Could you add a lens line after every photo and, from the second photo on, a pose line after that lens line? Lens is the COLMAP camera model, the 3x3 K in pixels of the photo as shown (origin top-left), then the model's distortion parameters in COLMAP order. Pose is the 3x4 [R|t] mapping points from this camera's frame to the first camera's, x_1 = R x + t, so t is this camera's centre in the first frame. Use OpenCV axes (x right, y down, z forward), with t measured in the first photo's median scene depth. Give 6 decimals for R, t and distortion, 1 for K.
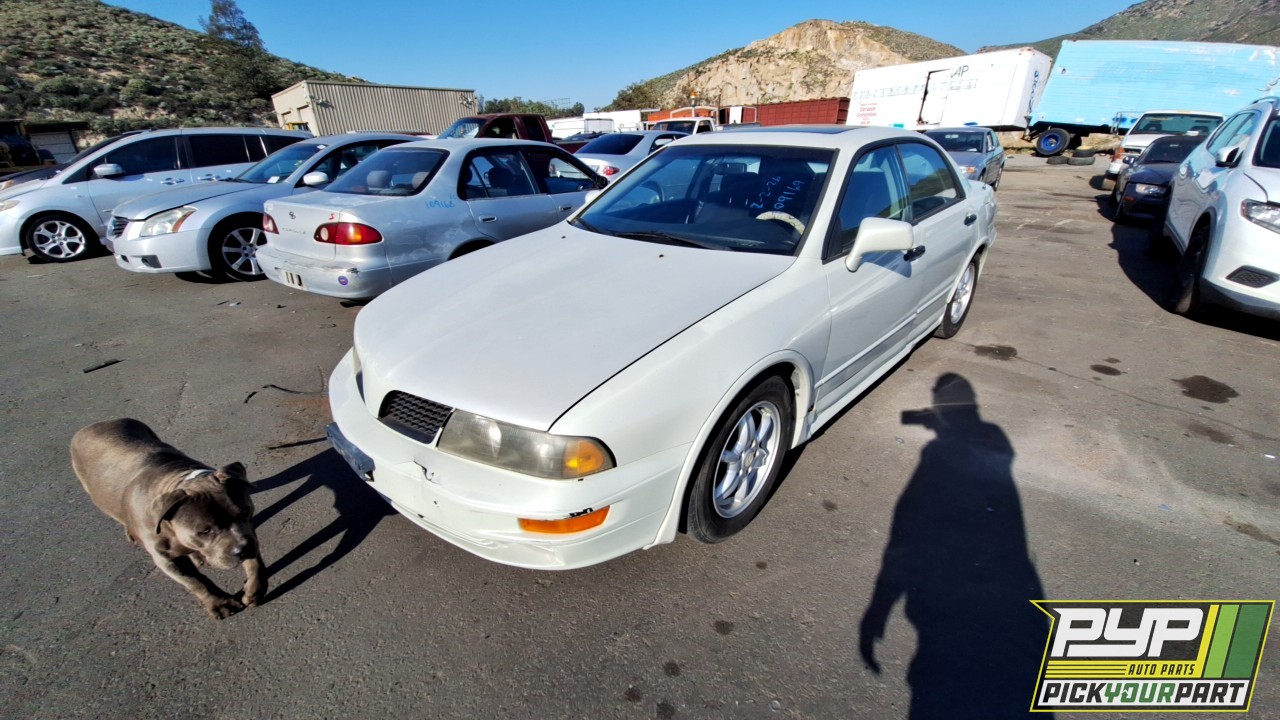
lens RADIAL K [[535.8, 0, 652.6], [0, 535.8, 369.3], [0, 0, 1]] dist [-0.003225, -0.012826]
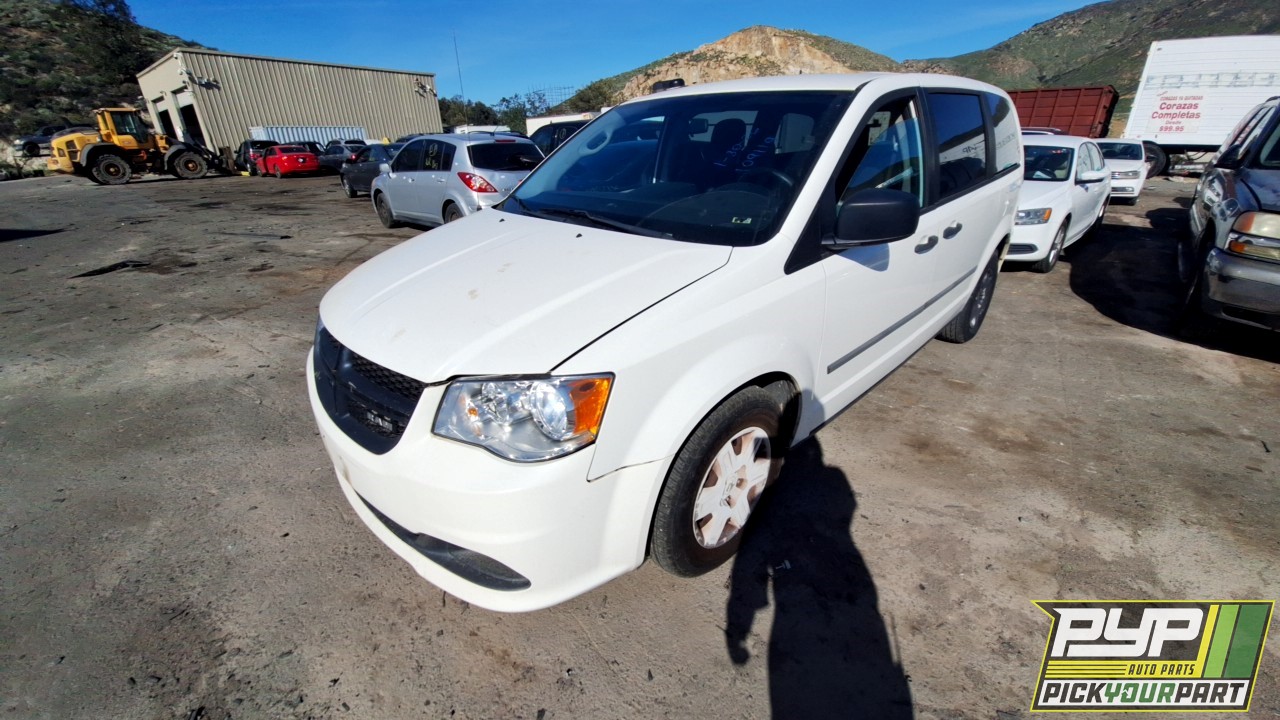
lens RADIAL K [[535.8, 0, 658.8], [0, 535.8, 373.9], [0, 0, 1]] dist [-0.003225, -0.012826]
pose [[0.993437, -0.029968, 0.110382, -0.093534], [0.029895, 0.999550, 0.002312, -0.078457], [-0.110401, 0.001003, 0.993887, 0.183607]]
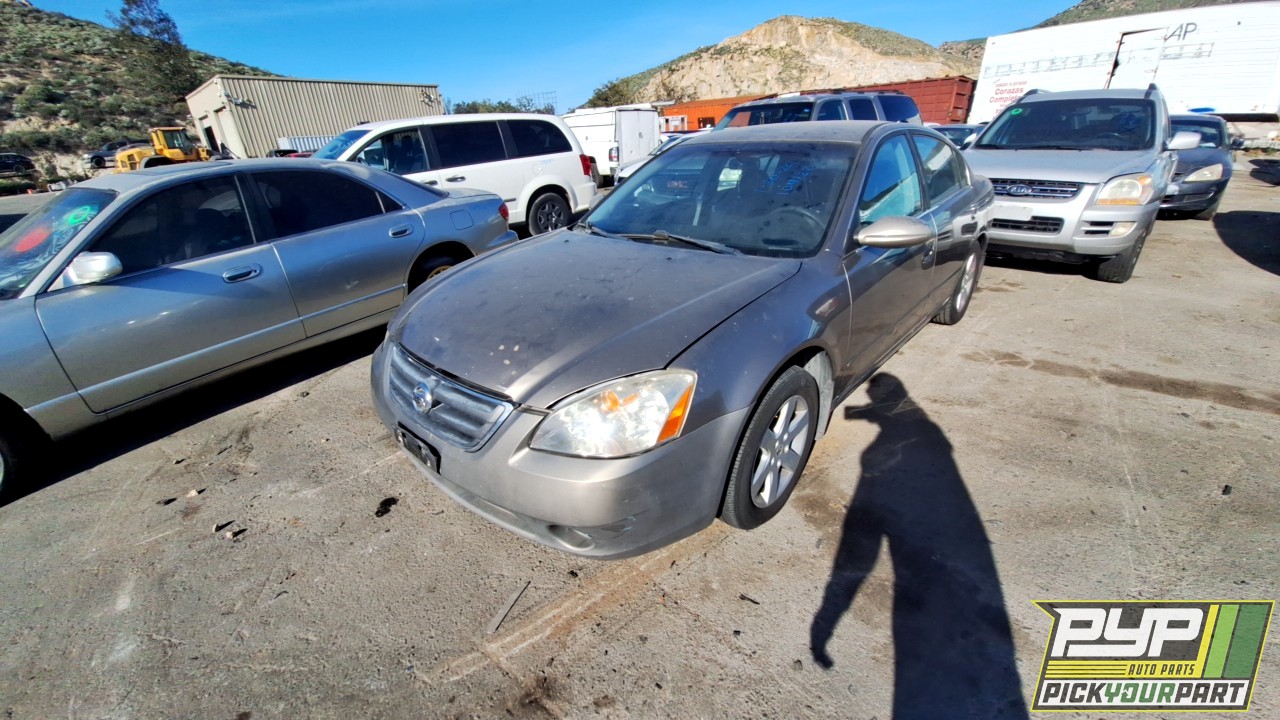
lens RADIAL K [[535.8, 0, 656.9], [0, 535.8, 362.0], [0, 0, 1]] dist [-0.003225, -0.012826]
pose [[0.998122, -0.040294, 0.046131, -0.038922], [0.040792, 0.999119, -0.009908, -0.054986], [-0.045691, 0.011772, 0.998886, 0.125934]]
